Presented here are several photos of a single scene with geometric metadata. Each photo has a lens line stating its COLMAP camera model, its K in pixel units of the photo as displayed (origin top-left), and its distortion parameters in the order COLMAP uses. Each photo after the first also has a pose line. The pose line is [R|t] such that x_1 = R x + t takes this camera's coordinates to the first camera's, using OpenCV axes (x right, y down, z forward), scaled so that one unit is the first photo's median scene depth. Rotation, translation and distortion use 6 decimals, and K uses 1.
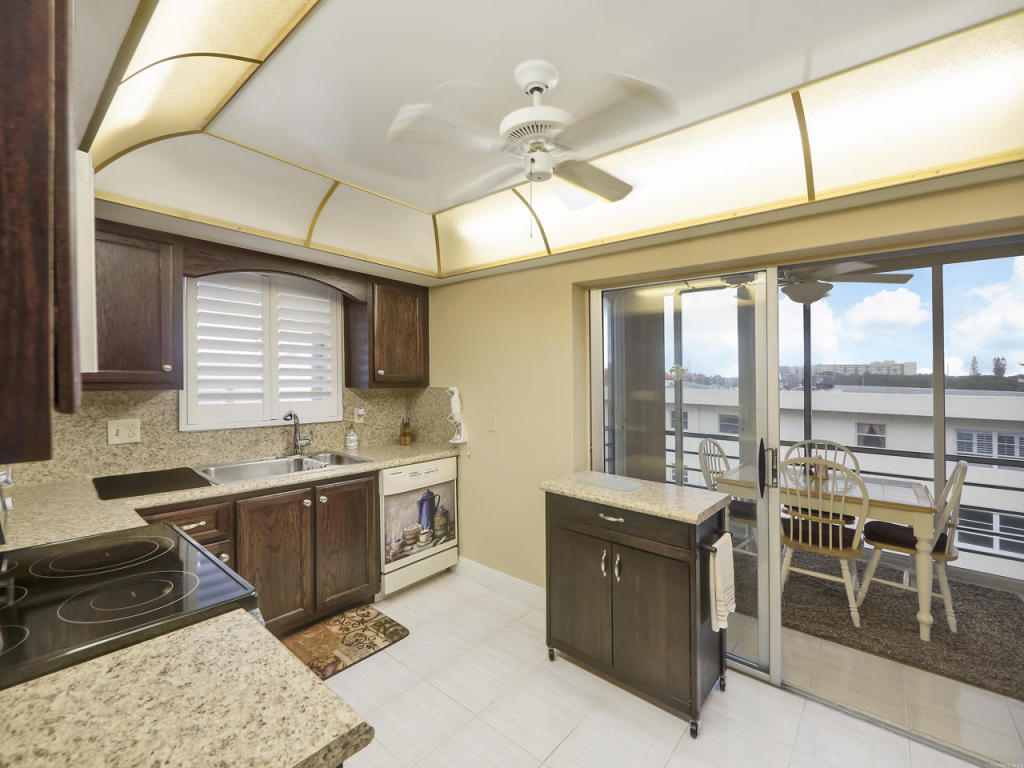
lens RADIAL K [[444.9, 0, 509.1], [0, 444.9, 374.9], [0, 0, 1]] dist [0.001570, -0.000019]
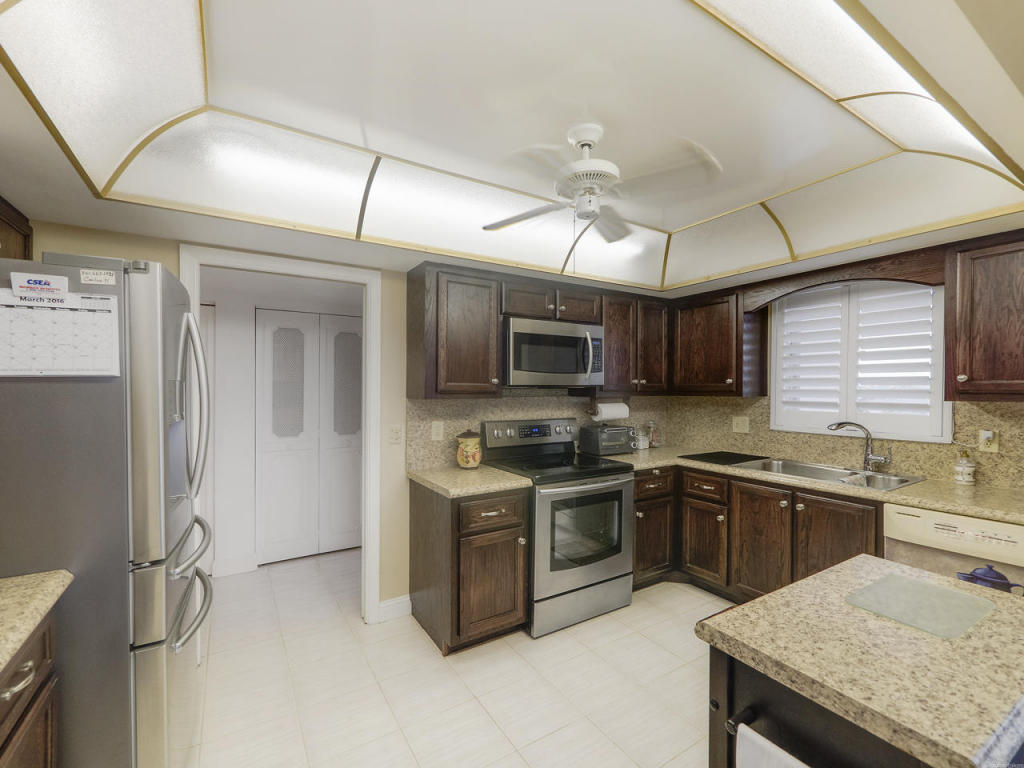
lens RADIAL K [[444.9, 0, 506.3], [0, 444.9, 393.7], [0, 0, 1]] dist [0.001570, -0.000019]
pose [[-0.307834, 0.004479, -0.951429, 0.693584], [0.011816, 0.999930, 0.000884, 0.010991], [0.951367, -0.010970, -0.307866, 0.621356]]
